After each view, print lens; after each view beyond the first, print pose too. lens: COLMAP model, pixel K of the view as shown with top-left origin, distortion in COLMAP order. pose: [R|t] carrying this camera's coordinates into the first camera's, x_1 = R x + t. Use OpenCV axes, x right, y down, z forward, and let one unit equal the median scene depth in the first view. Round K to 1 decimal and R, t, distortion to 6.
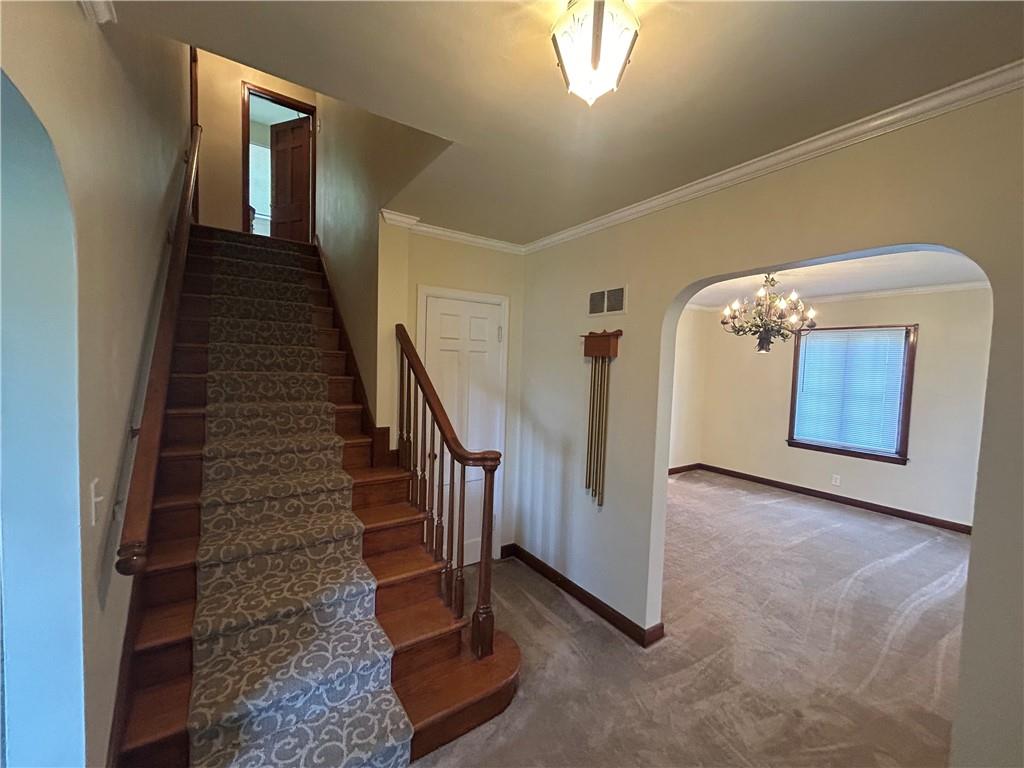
lens RADIAL K [[413.9, 0, 512.0], [0, 413.9, 384.0], [0, 0, 1]] dist [-0.000948, 0.002200]
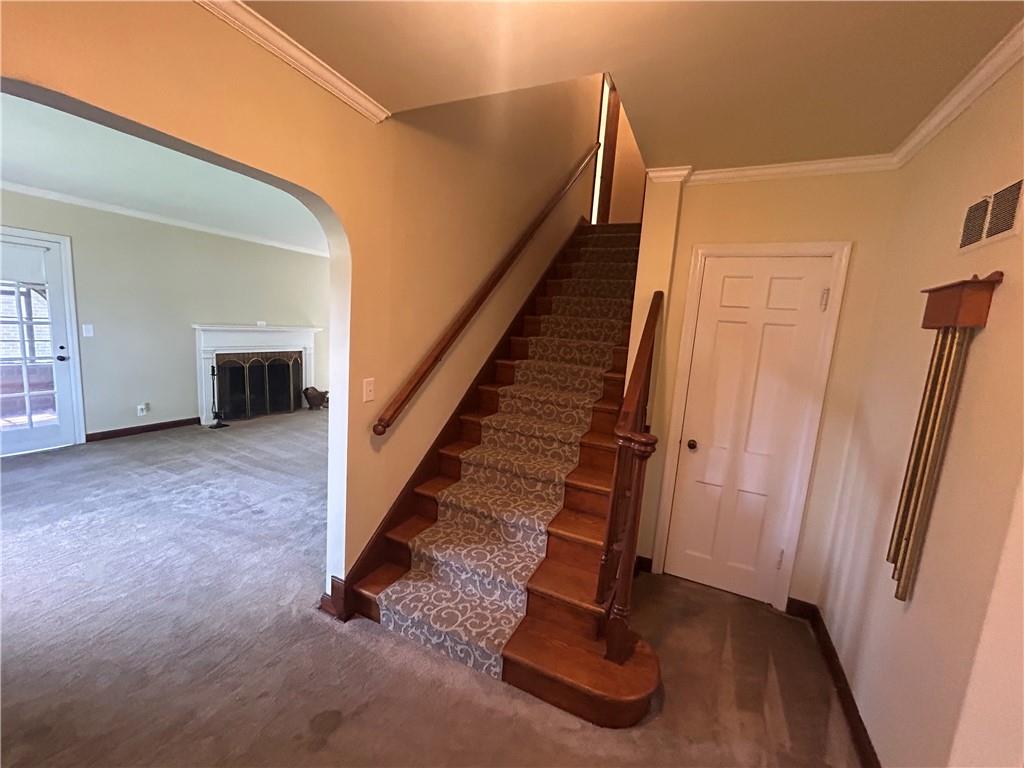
lens RADIAL K [[413.9, 0, 512.0], [0, 413.9, 384.0], [0, 0, 1]] dist [-0.000948, 0.002200]
pose [[0.506277, 0.126260, -0.853078, 0.487247], [-0.101799, 0.991058, 0.086267, 0.018293], [0.856342, 0.043167, 0.514602, 0.325711]]
